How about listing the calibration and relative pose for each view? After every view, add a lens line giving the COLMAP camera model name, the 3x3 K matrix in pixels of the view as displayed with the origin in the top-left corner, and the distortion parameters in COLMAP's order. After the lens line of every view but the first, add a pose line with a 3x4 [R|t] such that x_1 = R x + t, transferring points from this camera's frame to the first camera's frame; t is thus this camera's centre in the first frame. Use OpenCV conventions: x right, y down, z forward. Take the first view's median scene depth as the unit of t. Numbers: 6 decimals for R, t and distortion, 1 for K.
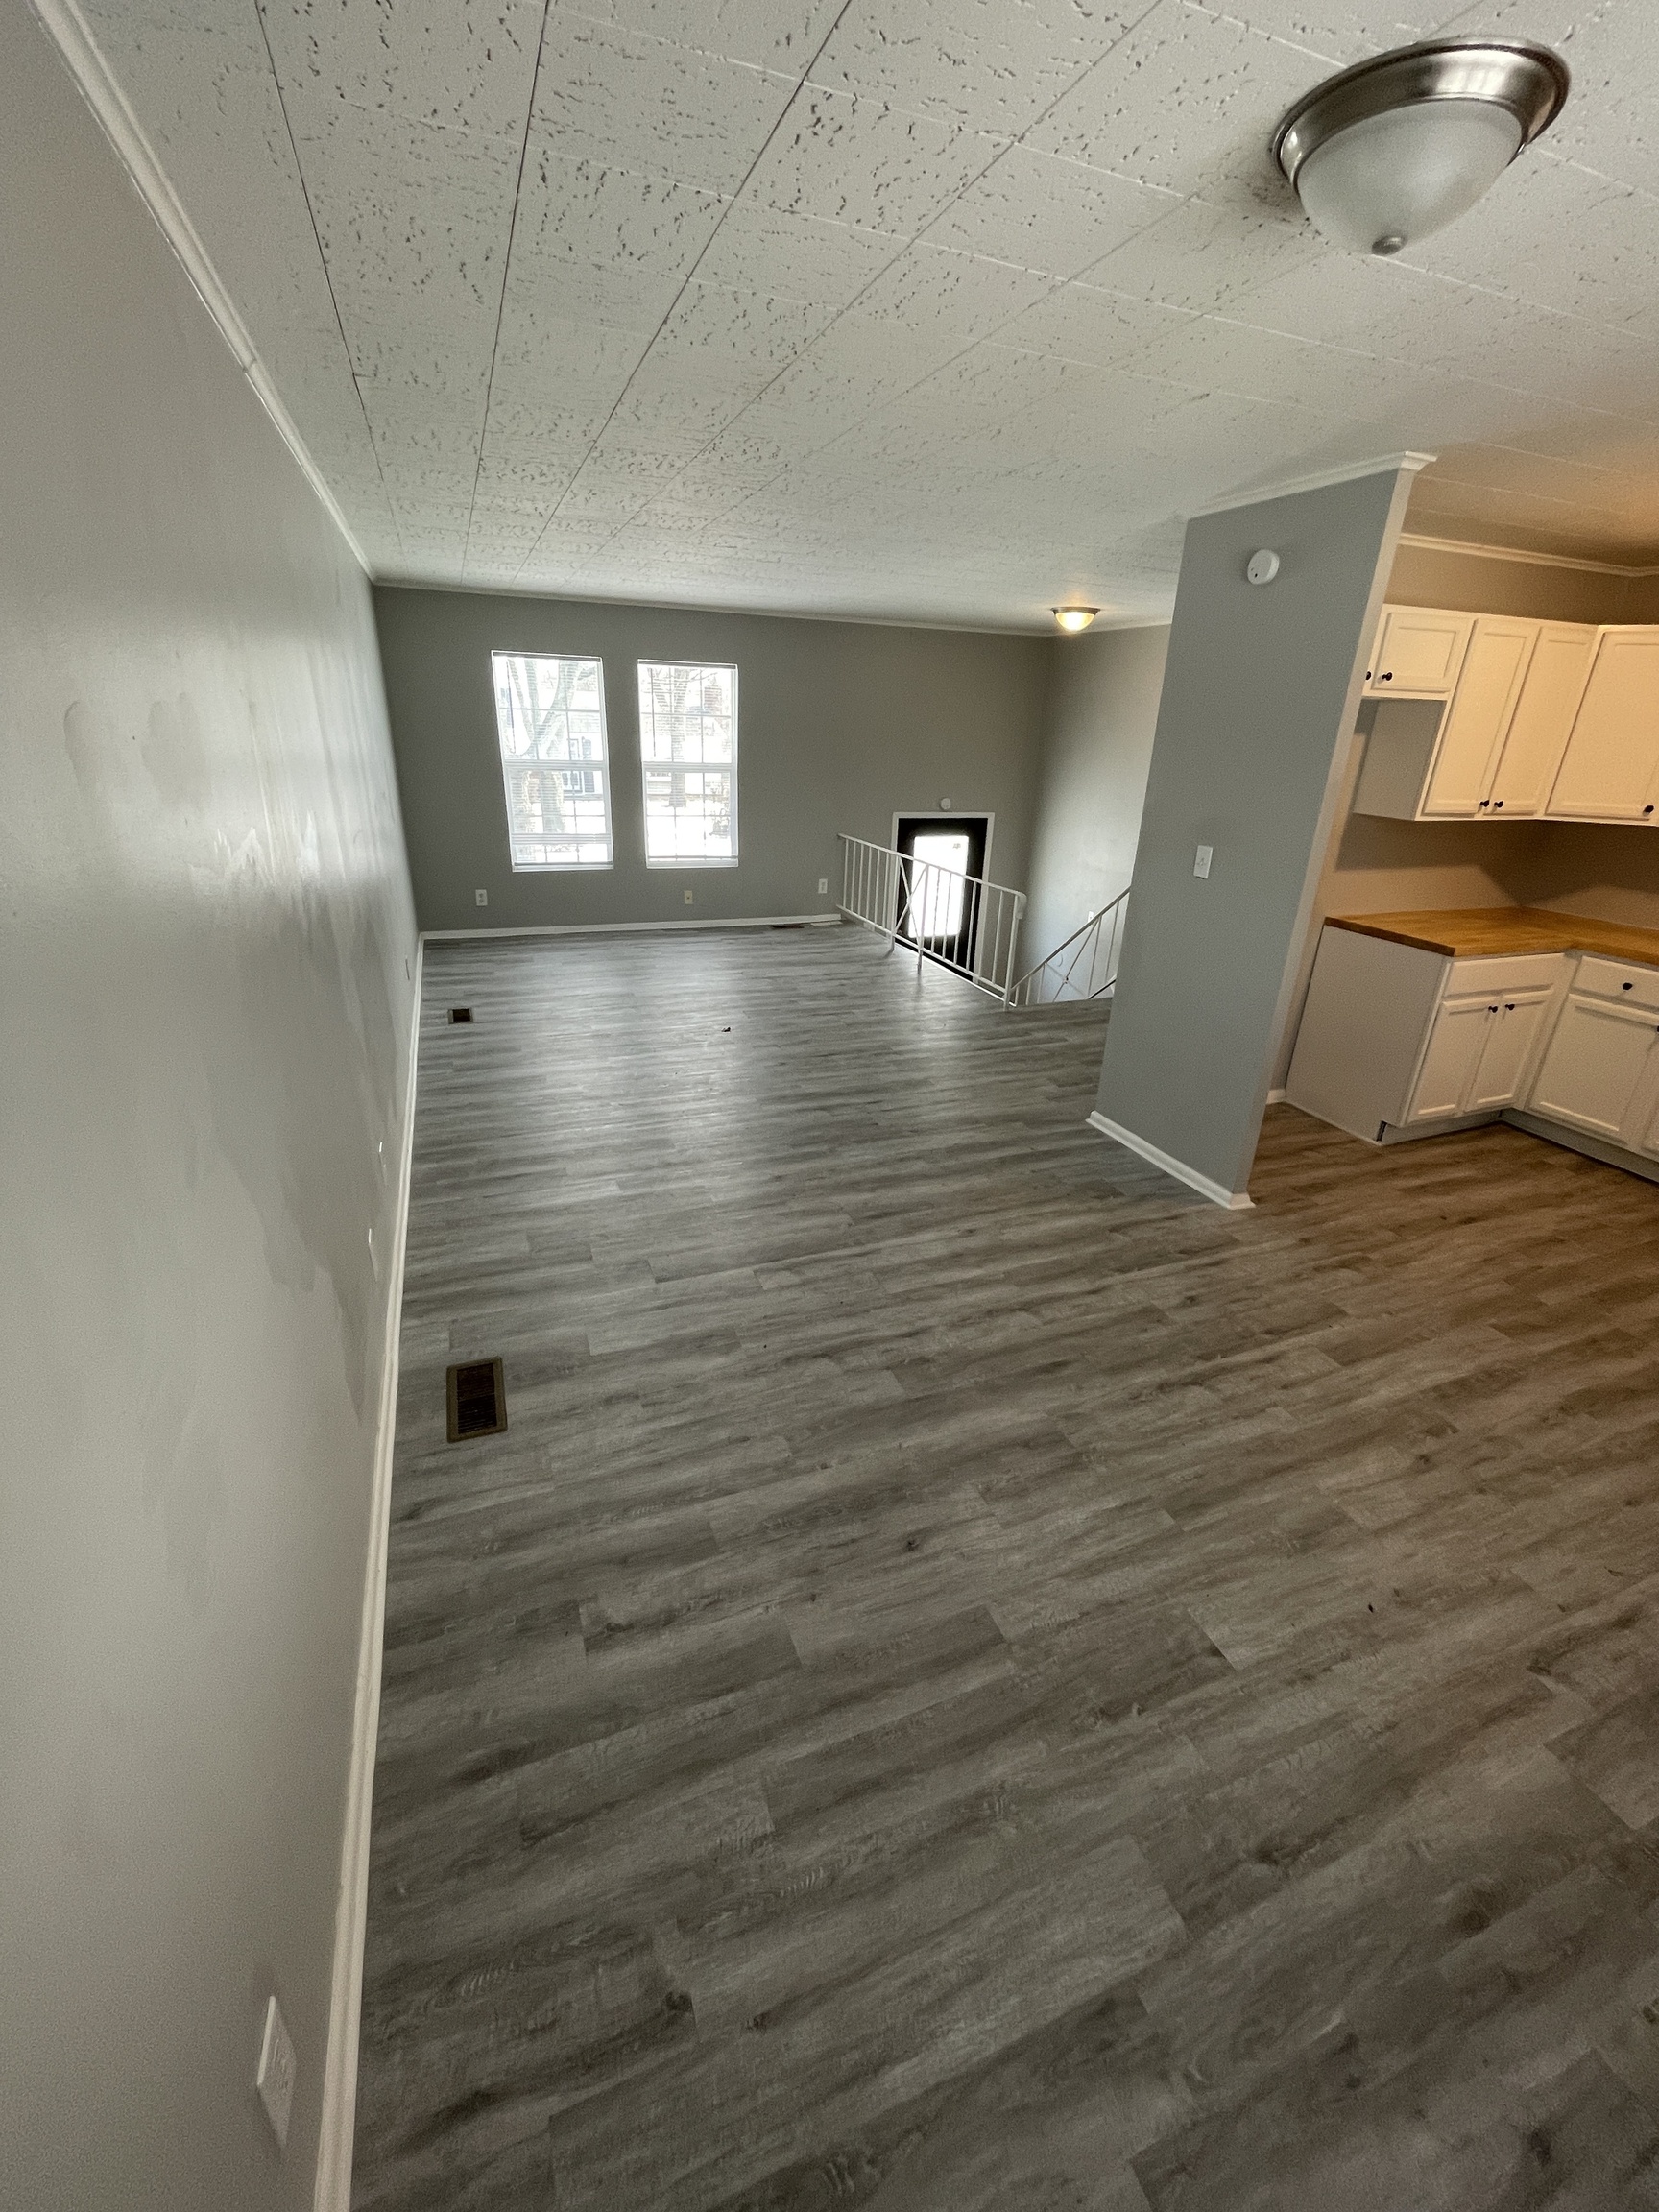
lens RADIAL K [[901.1, 0, 825.2], [0, 901.1, 1104.2], [0, 0, 1]] dist [0.001789, 0.000060]
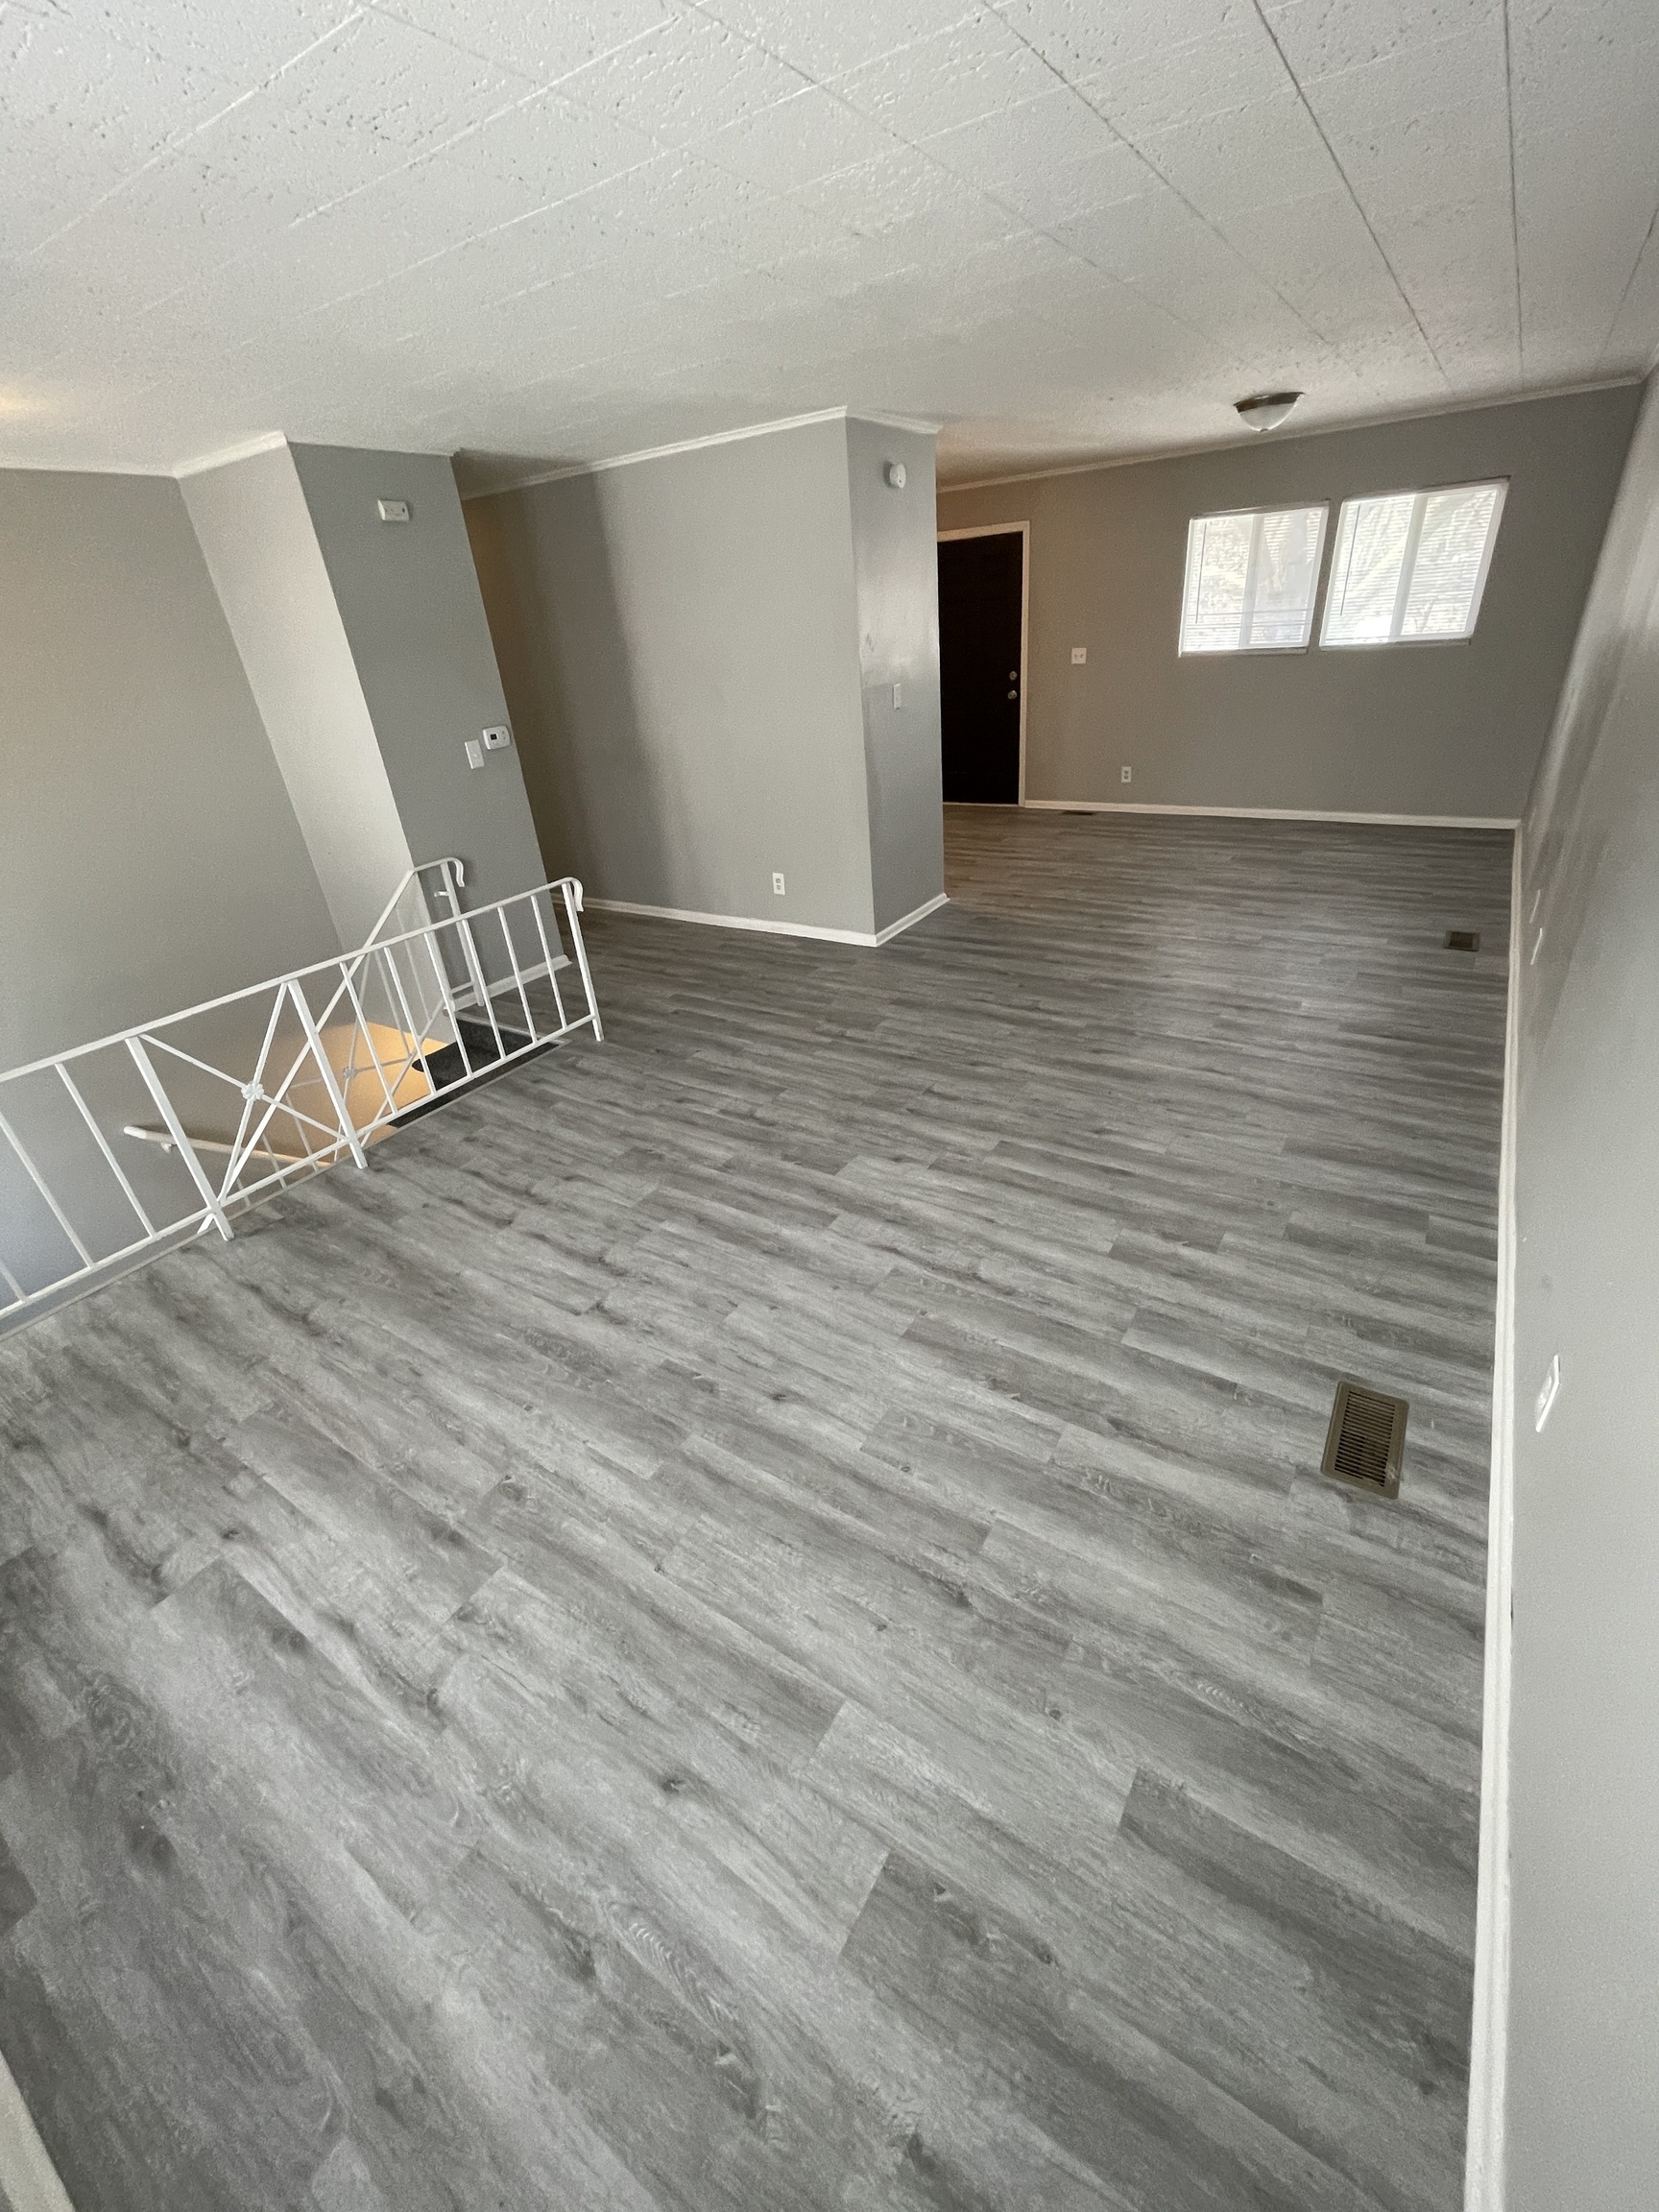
lens RADIAL K [[901.1, 0, 825.4], [0, 901.1, 1107.8], [0, 0, 1]] dist [0.001789, 0.000060]
pose [[-0.574676, -0.386321, 0.721460, -0.626927], [0.376202, 0.658199, 0.652109, -0.655265], [-0.726787, 0.646166, -0.232916, 1.479054]]
